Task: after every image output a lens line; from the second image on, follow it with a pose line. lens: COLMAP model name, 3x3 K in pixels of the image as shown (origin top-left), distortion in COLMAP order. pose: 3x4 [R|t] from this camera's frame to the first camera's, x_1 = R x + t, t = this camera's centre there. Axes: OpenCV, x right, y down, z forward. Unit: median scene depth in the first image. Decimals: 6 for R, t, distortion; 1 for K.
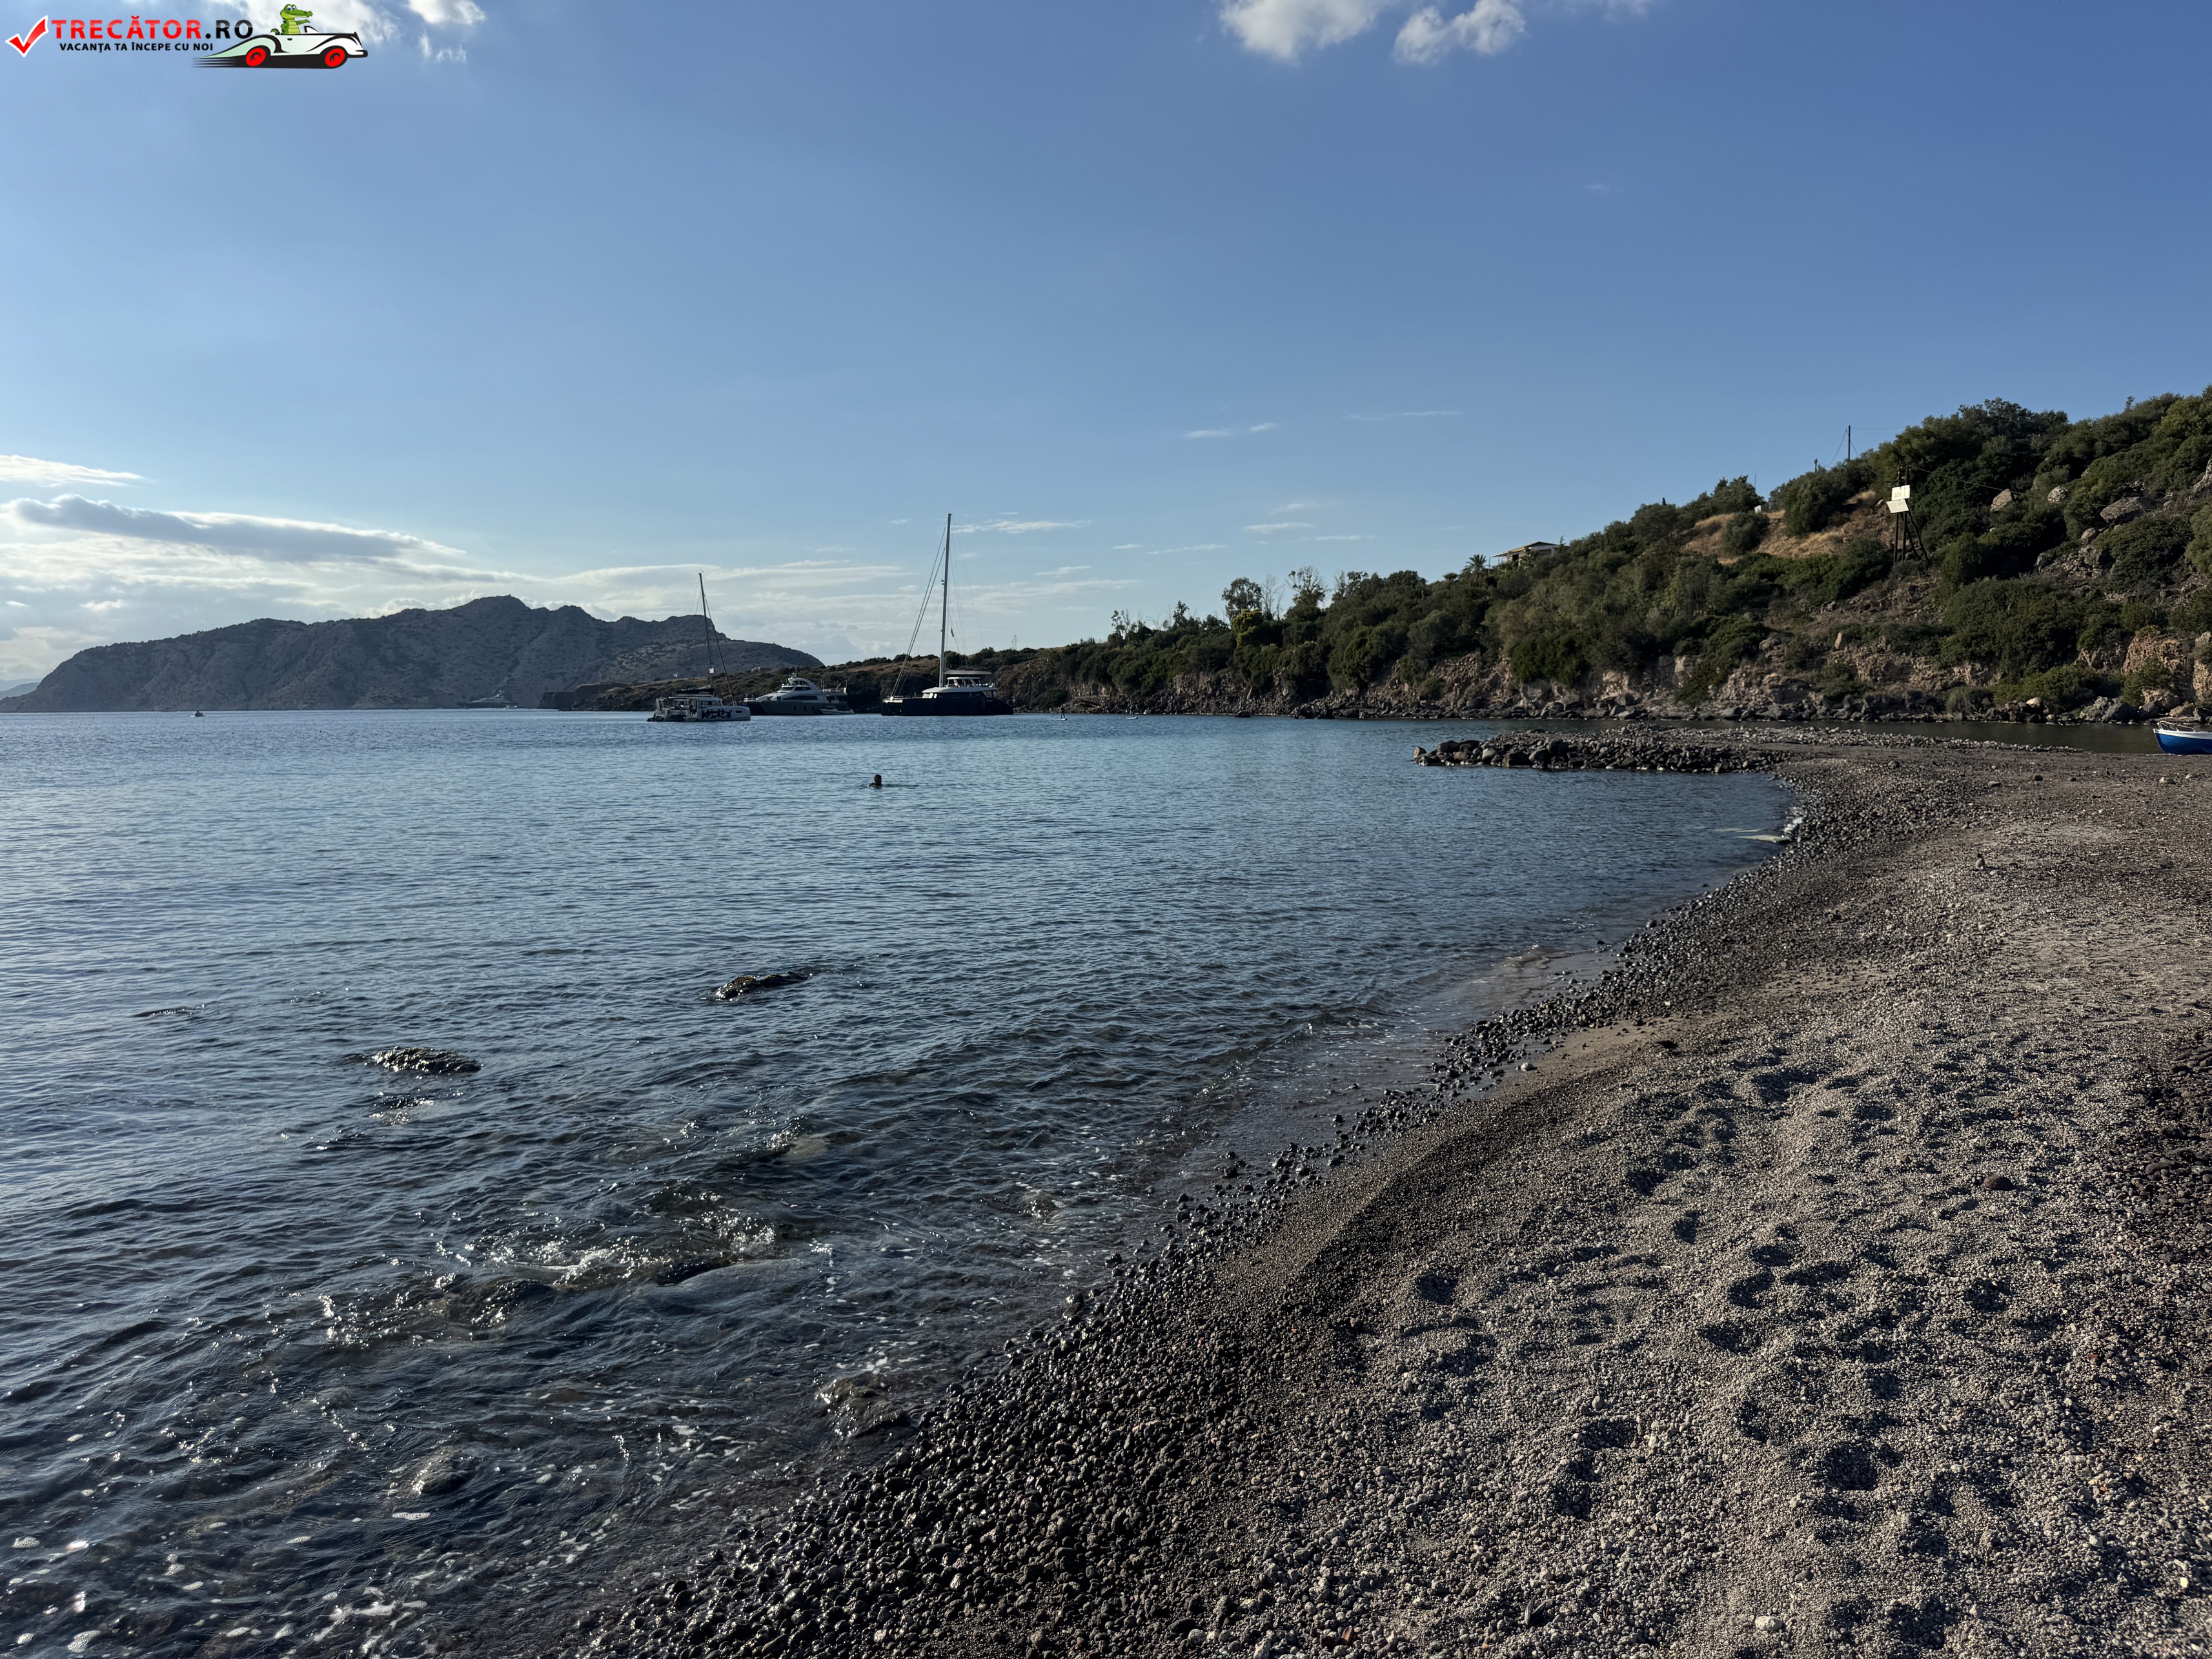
lens RADIAL K [[1561.4, 0, 1115.1], [0, 1561.4, 829.4], [0, 0, 1]] dist [0.063840, -0.076693]
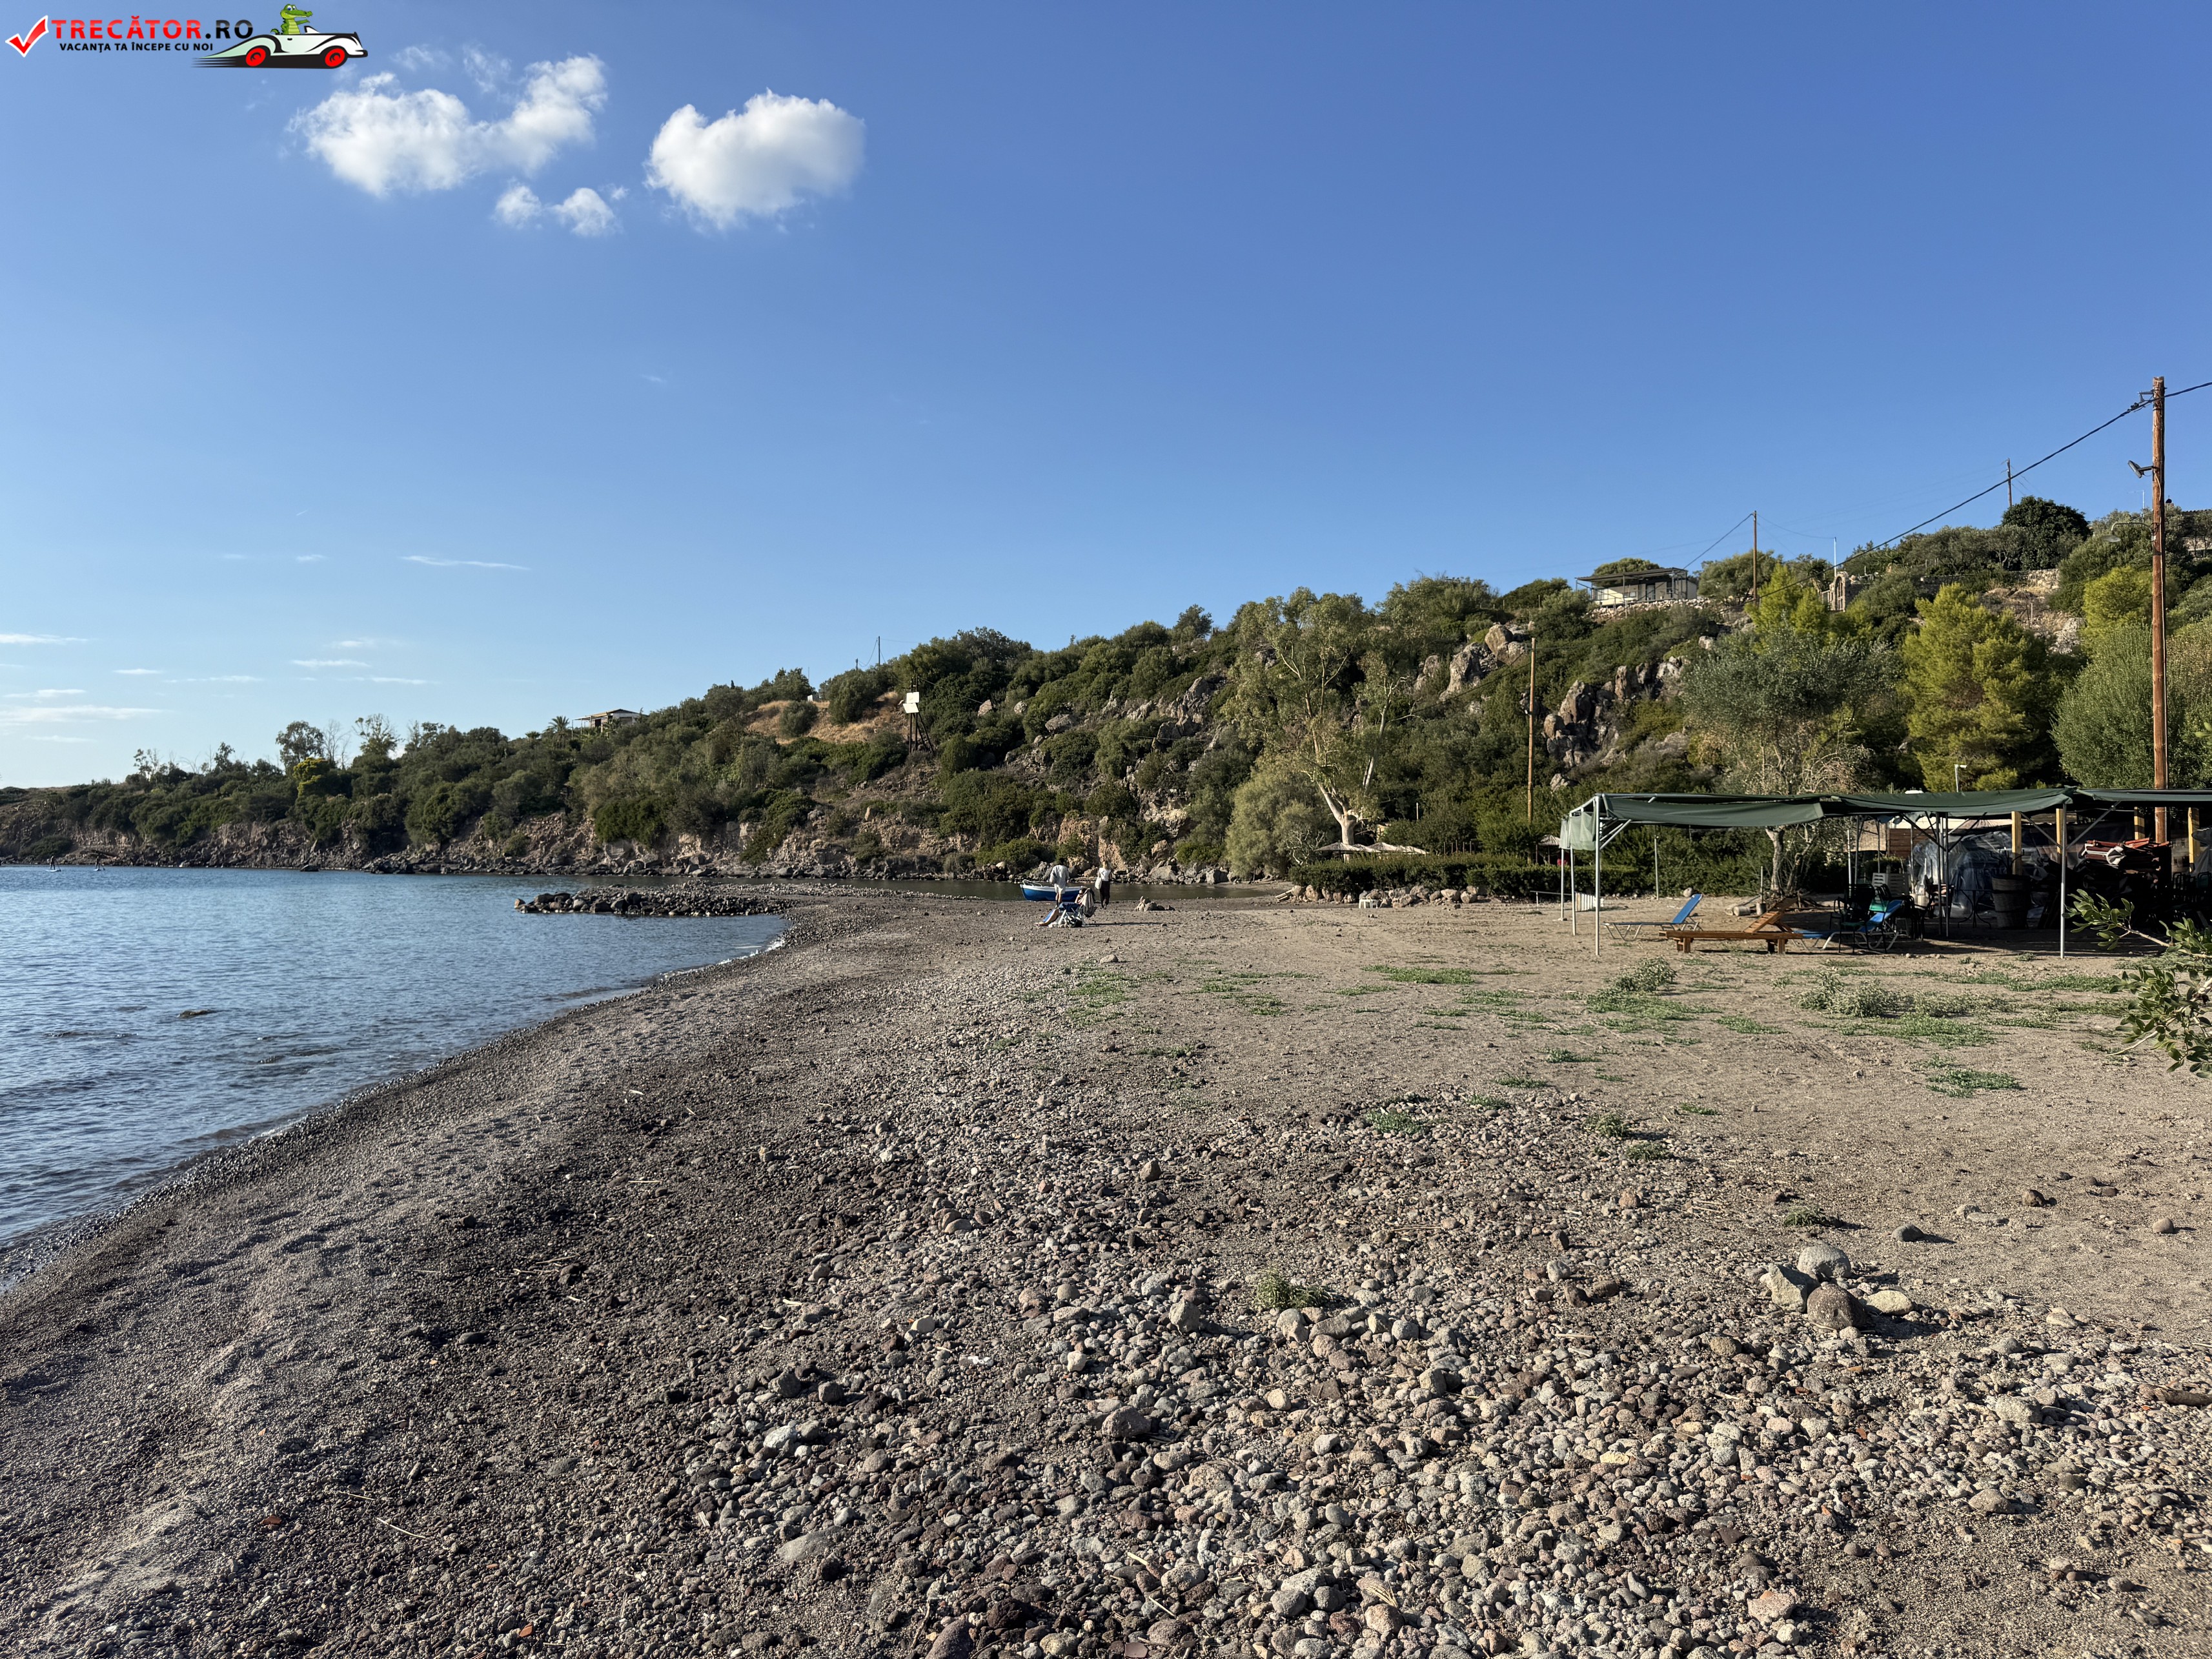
lens RADIAL K [[1547.0, 0, 1130.4], [0, 1547.0, 829.4], [0, 0, 1]] dist [0.055409, -0.189234]
pose [[0.837086, 0.020749, 0.546677, -0.025260], [0.033903, 0.995392, -0.089692, 0.006627], [-0.546020, 0.093614, 0.832526, -0.098284]]
